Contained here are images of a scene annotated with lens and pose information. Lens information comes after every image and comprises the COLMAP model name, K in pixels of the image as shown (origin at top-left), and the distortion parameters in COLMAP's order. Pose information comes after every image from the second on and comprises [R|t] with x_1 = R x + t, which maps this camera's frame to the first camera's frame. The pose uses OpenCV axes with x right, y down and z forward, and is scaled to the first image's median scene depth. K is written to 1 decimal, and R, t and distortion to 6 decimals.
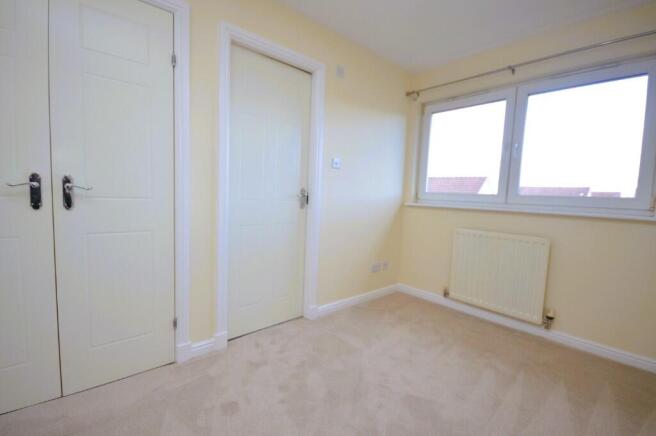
lens RADIAL K [[299.2, 0, 332.3], [0, 299.2, 218.3], [0, 0, 1]] dist [0.000410, 0.000118]
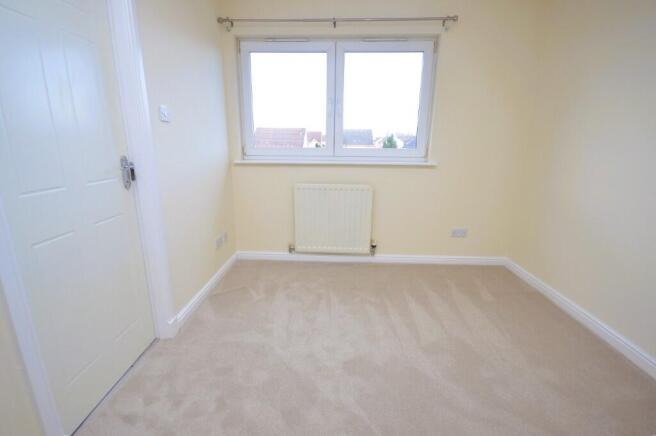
lens RADIAL K [[299.2, 0, 332.3], [0, 299.2, 218.3], [0, 0, 1]] dist [0.000410, 0.000118]
pose [[0.691551, -0.210980, 0.690828, -0.240411], [0.075777, 0.972306, 0.221087, -0.075794], [-0.718341, -0.100544, 0.688387, 0.240078]]
